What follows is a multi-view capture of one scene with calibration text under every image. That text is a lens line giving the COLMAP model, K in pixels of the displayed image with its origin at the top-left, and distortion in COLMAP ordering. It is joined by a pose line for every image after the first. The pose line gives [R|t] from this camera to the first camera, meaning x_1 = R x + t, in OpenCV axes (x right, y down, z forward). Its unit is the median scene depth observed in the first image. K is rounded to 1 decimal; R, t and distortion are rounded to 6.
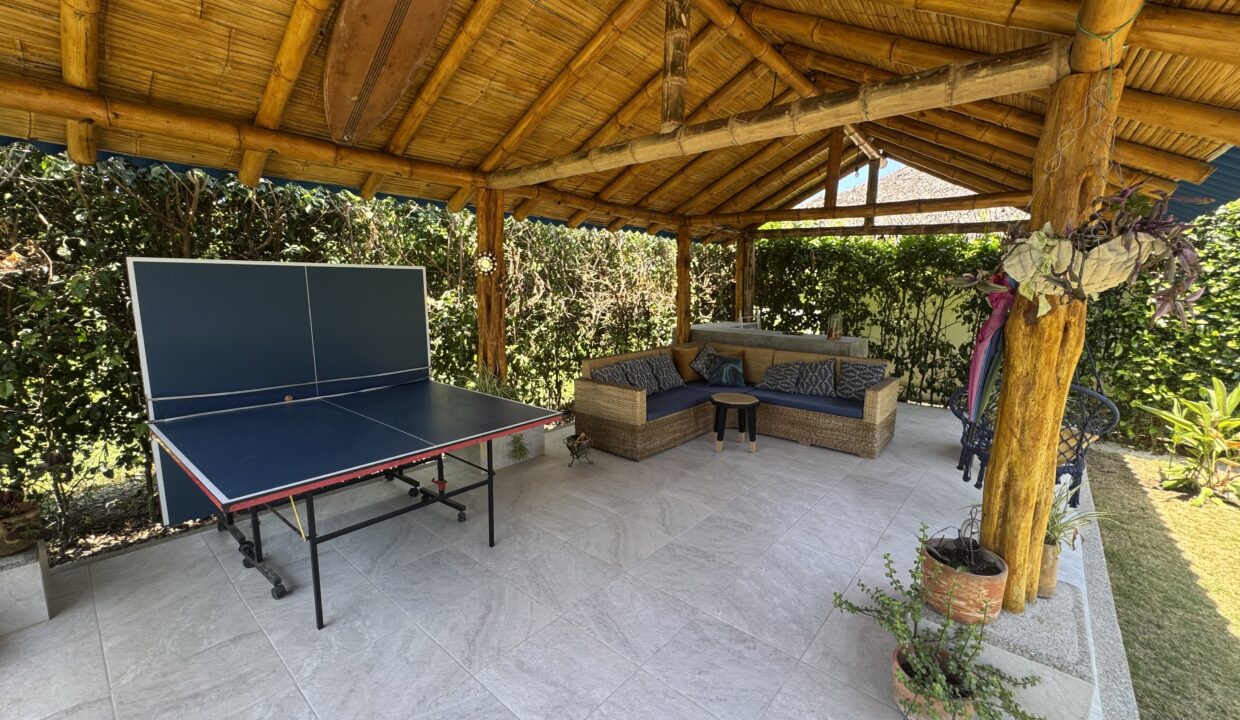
lens RADIAL K [[498.7, 0, 620.0], [0, 498.7, 360.0], [0, 0, 1]] dist [-0.002519, -0.000161]
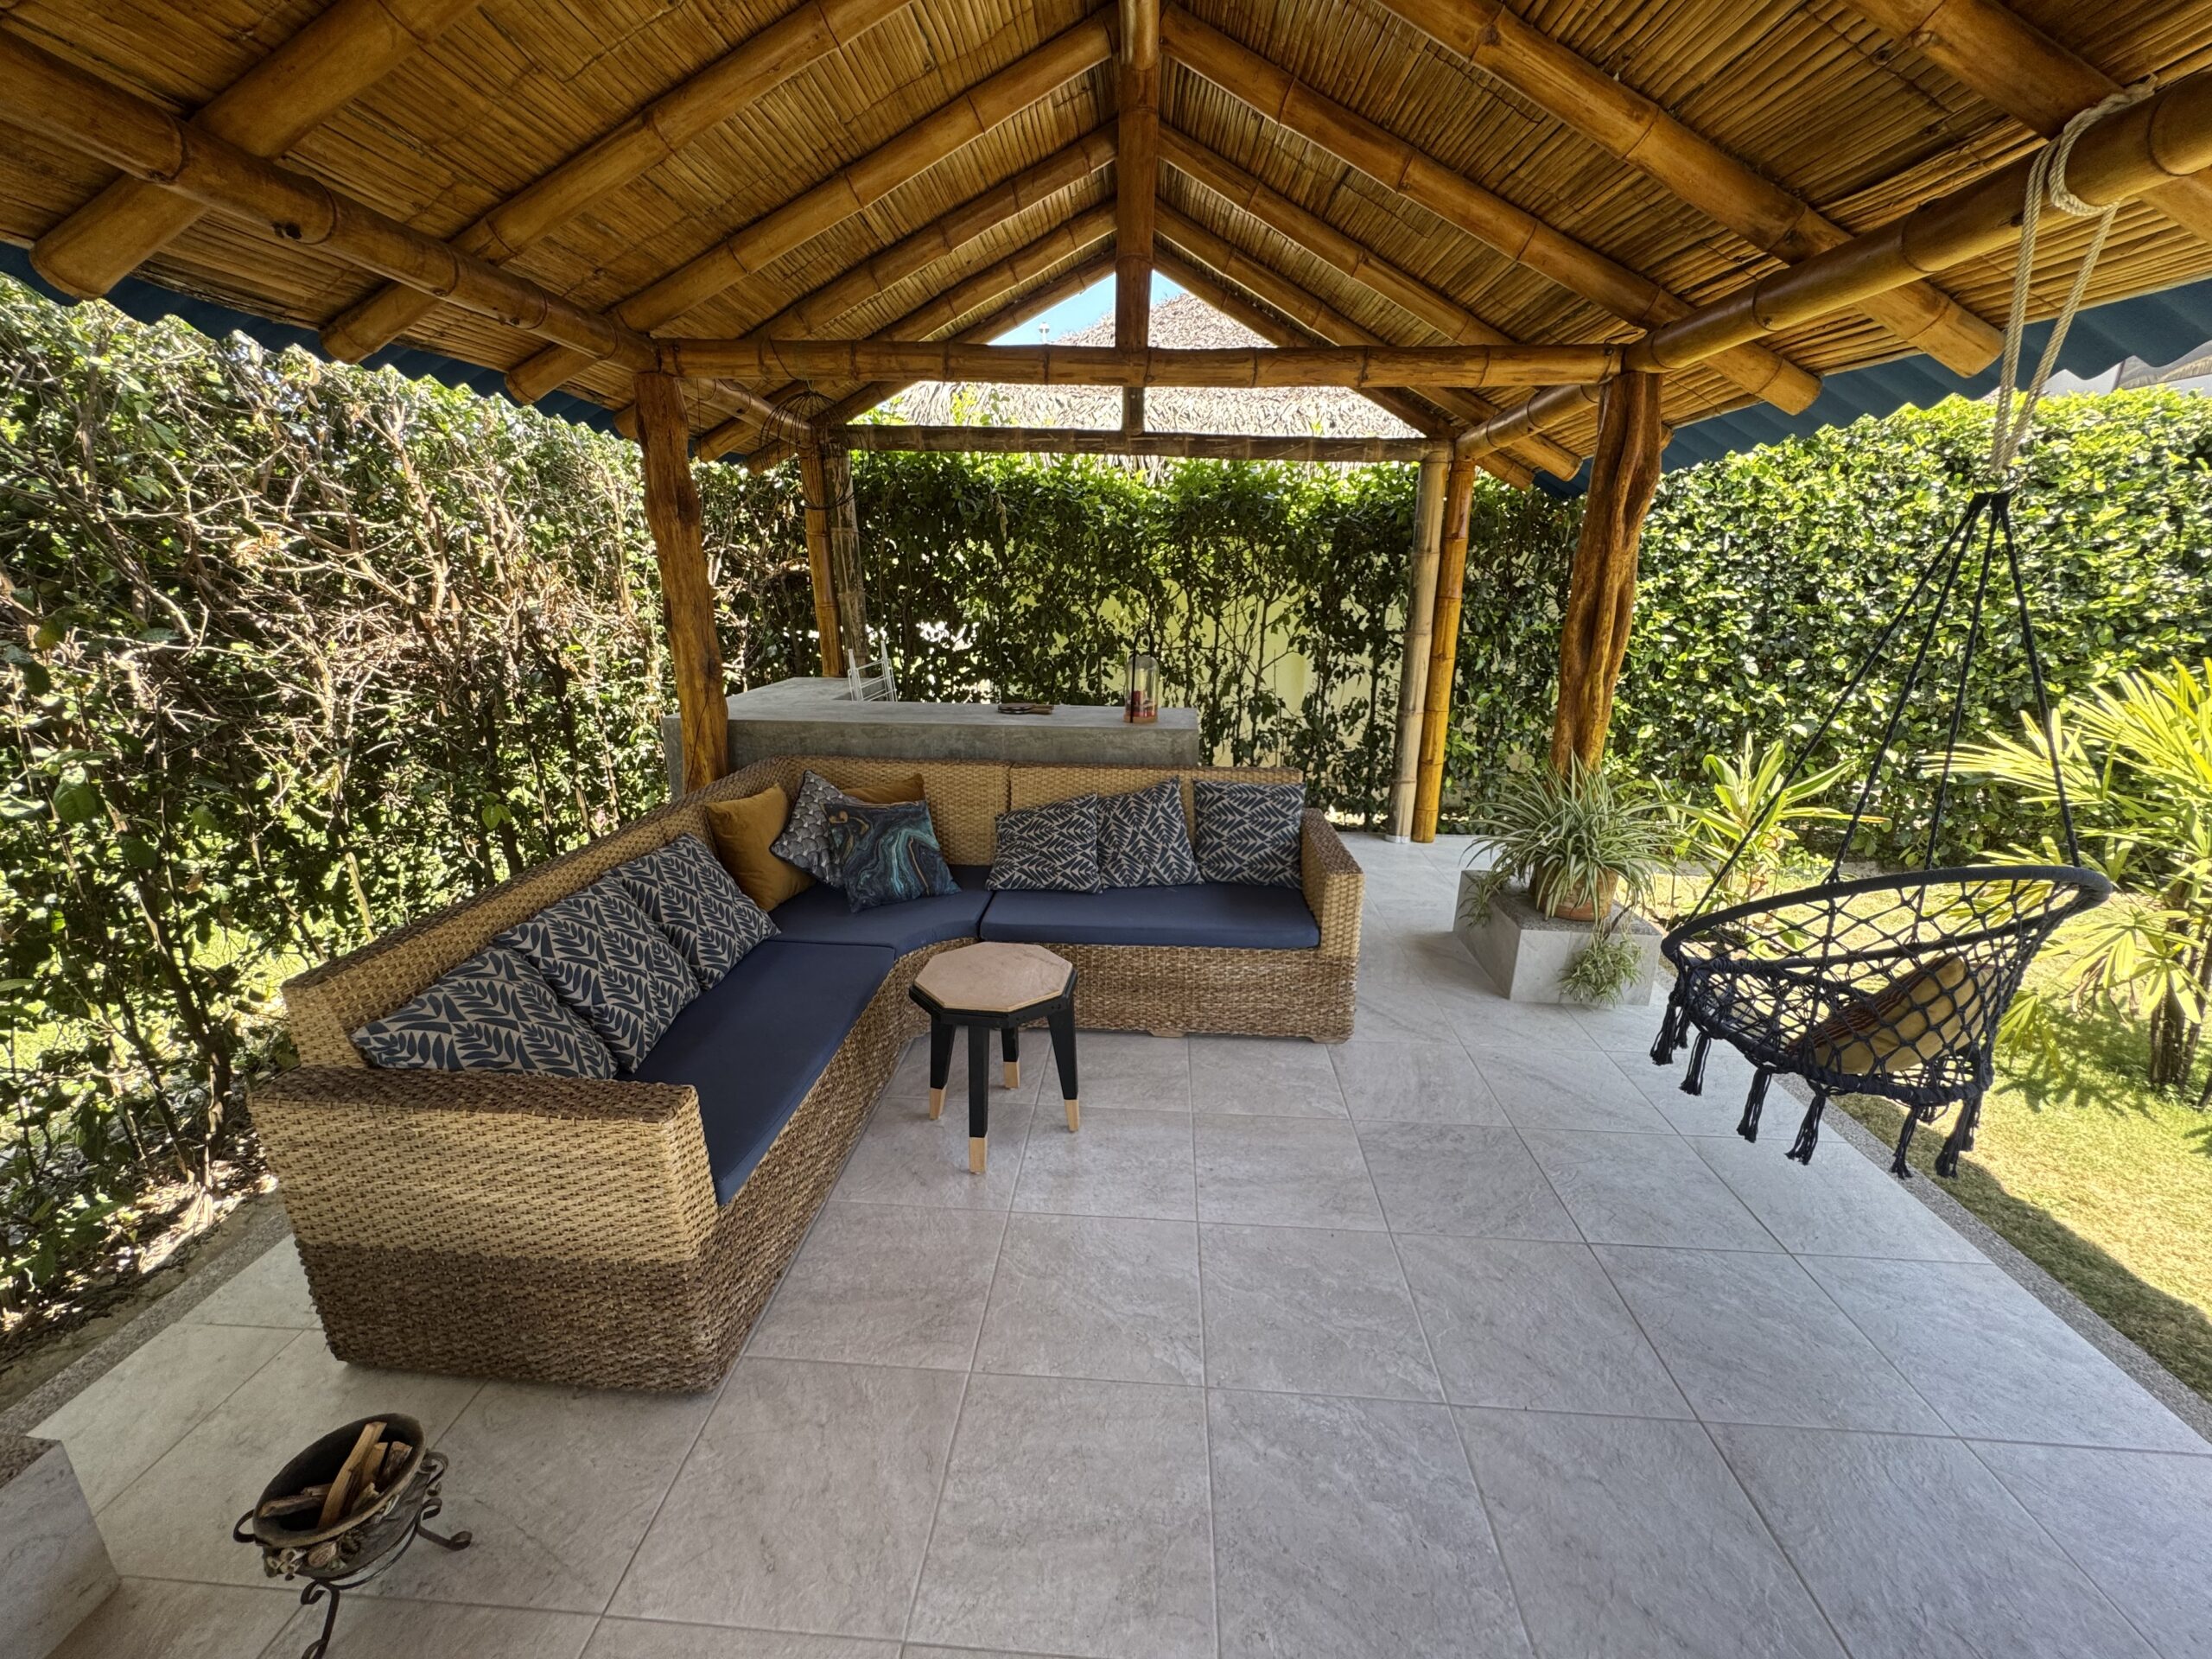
lens RADIAL K [[881.6, 0, 1106.0], [0, 881.6, 829.5], [0, 0, 1]] dist [0.000300, -0.003405]
pose [[0.799351, -0.171425, 0.575892, -0.004183], [0.093415, 0.982240, 0.162720, -0.061790], [-0.593558, -0.076273, 0.801168, 0.386395]]
